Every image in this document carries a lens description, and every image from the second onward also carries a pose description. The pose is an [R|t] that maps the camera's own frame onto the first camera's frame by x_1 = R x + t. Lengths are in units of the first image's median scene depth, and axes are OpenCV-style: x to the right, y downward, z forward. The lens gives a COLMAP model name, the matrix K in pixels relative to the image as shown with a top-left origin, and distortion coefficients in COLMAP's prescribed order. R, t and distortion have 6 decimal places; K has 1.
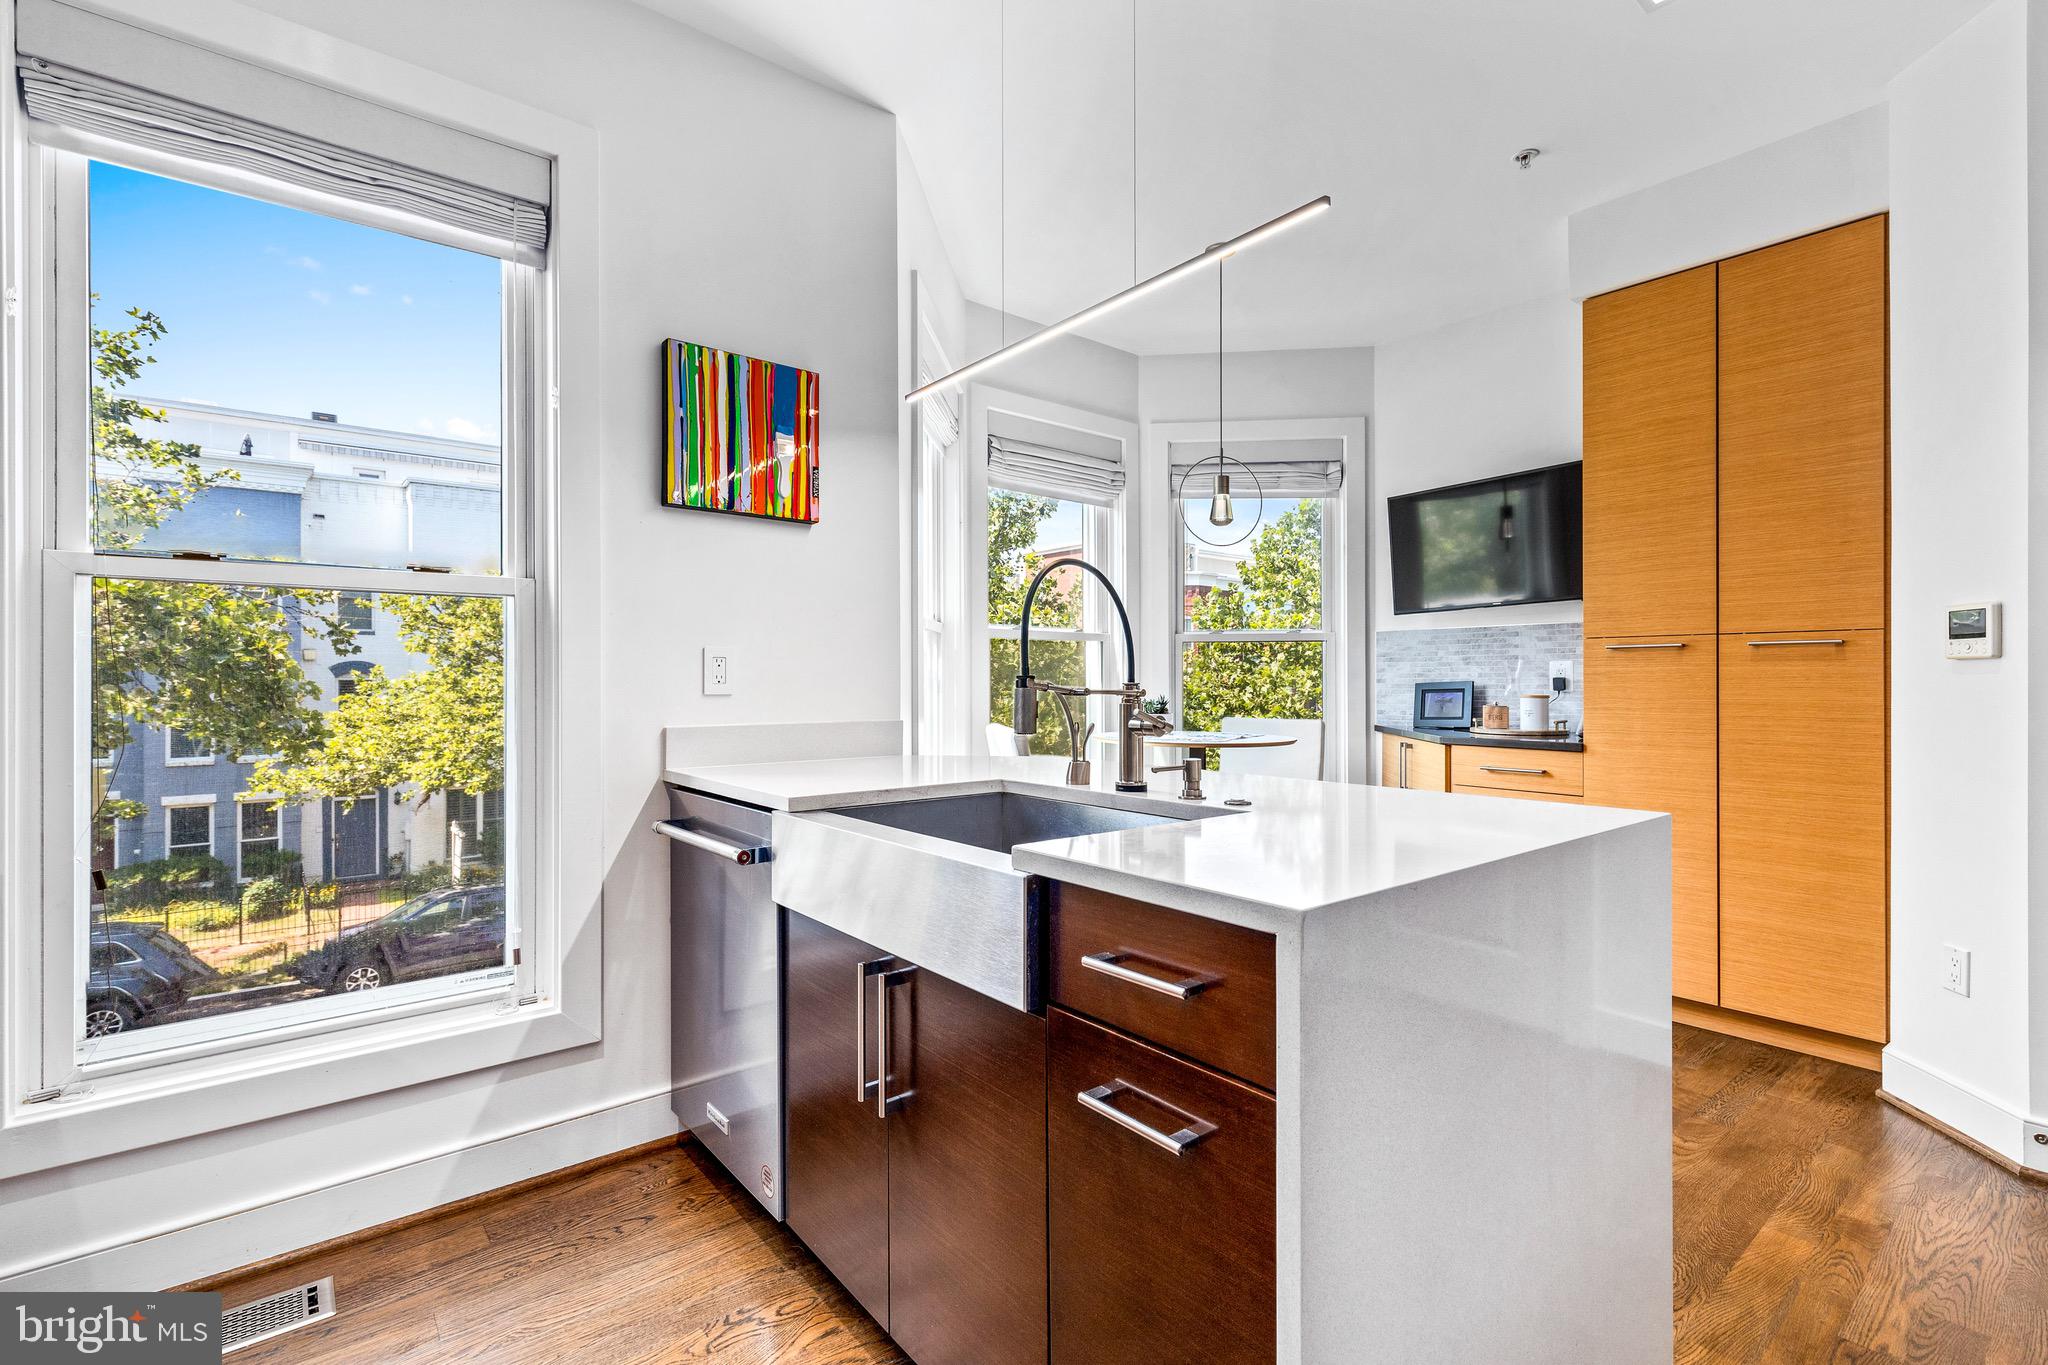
lens RADIAL K [[920.2, 0, 1028.3], [0, 920.2, 674.1], [0, 0, 1]] dist [0.004671, -0.000454]
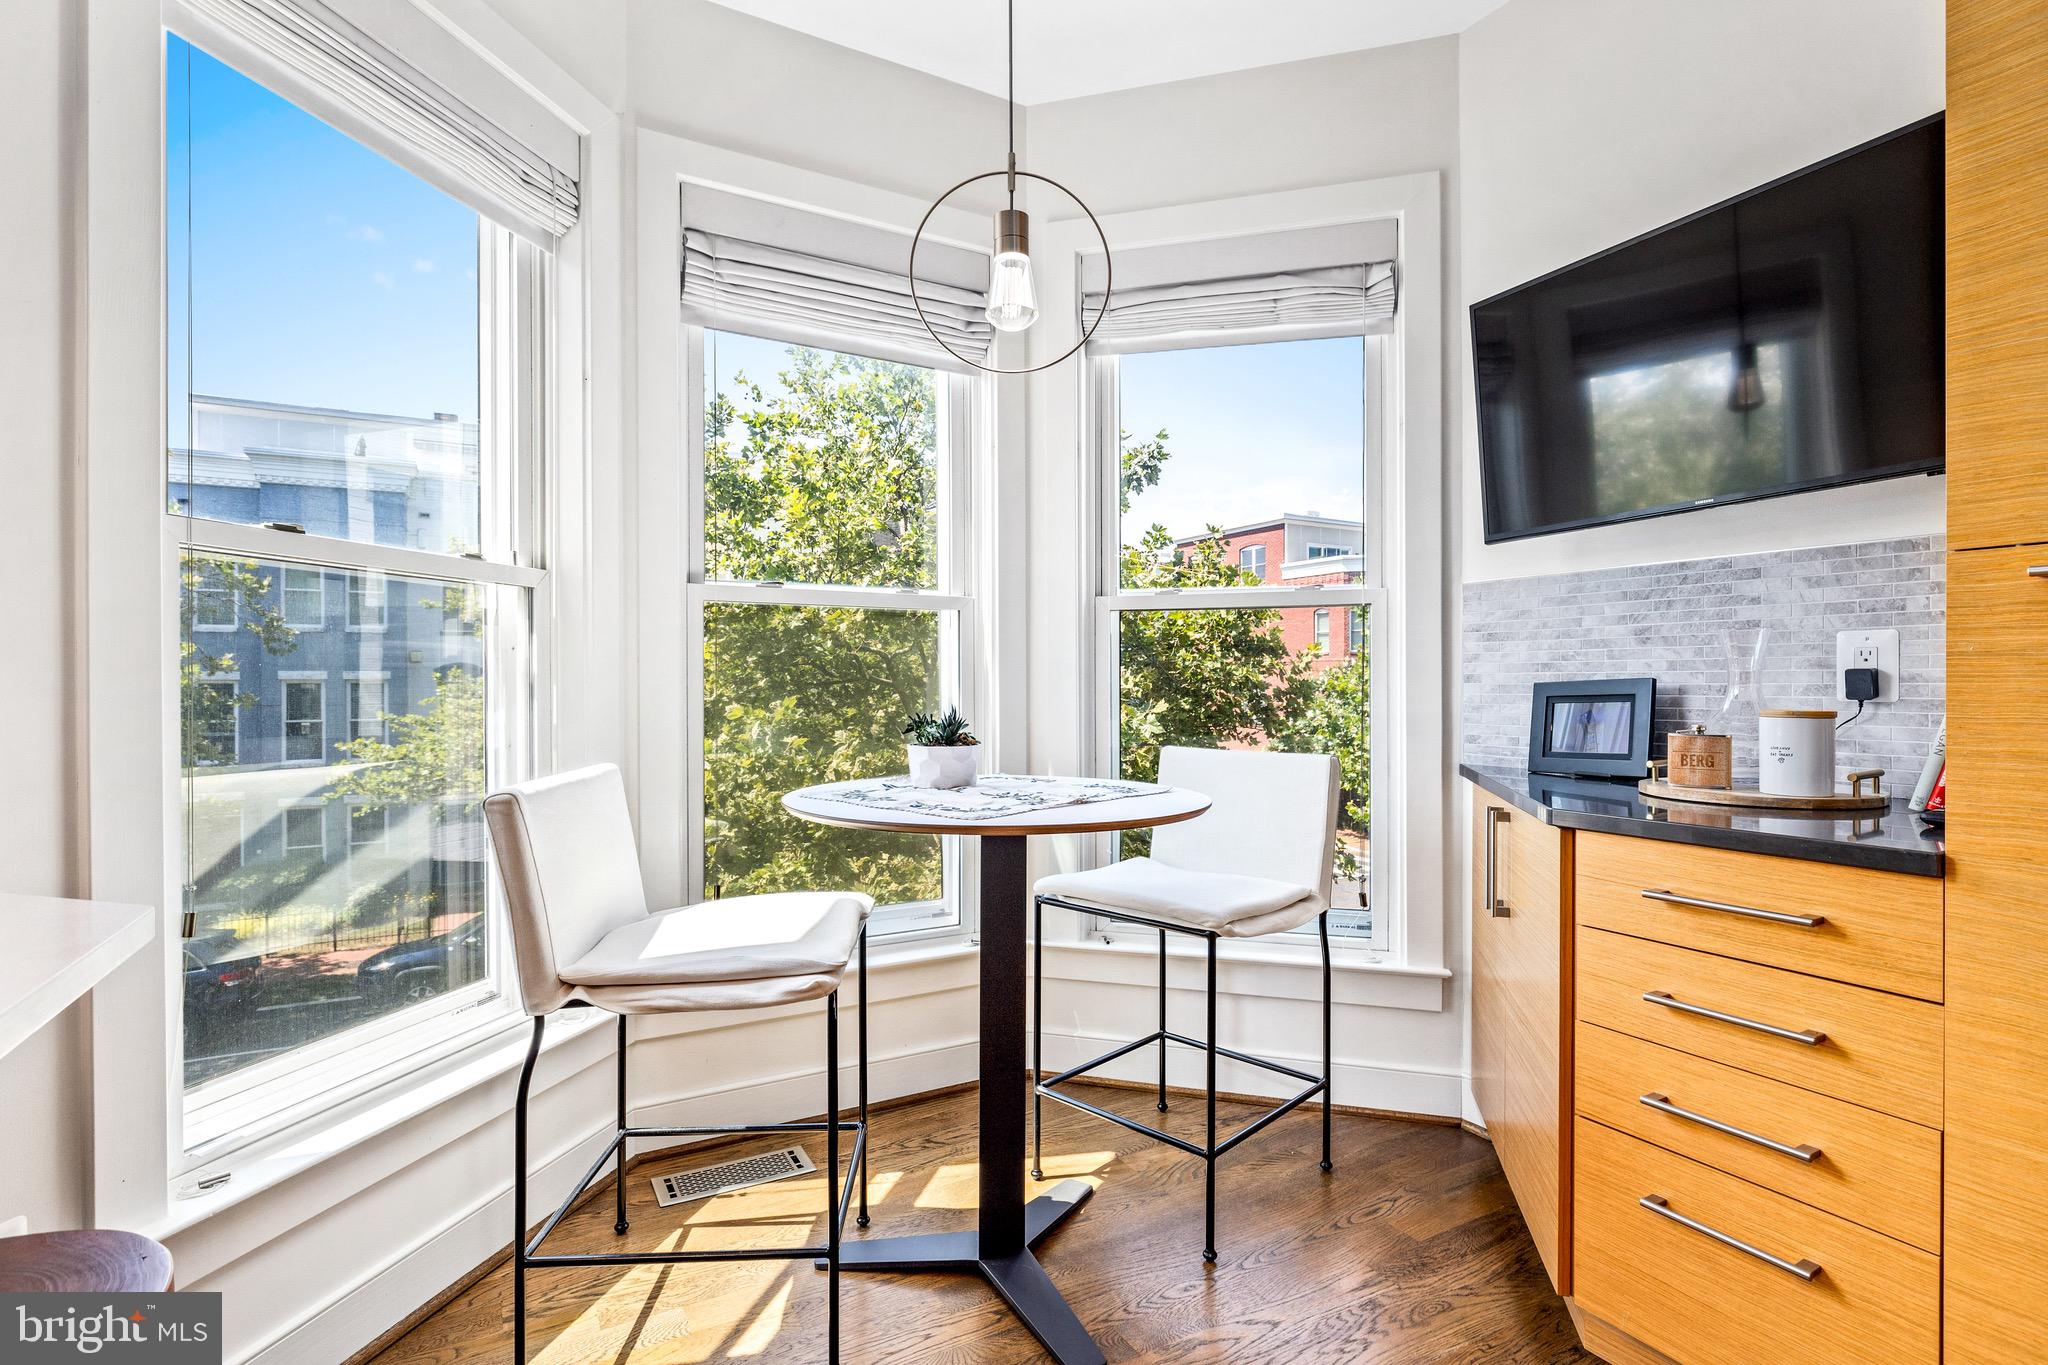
lens RADIAL K [[990.1, 0, 1027.0], [0, 990.1, 684.2], [0, 0, 1]] dist [-0.006284, -0.000216]
pose [[0.985283, -0.001574, -0.170923, 0.251634], [0.003320, 0.999945, 0.009932, 0.004629], [0.170898, -0.010354, 0.985234, 0.446078]]
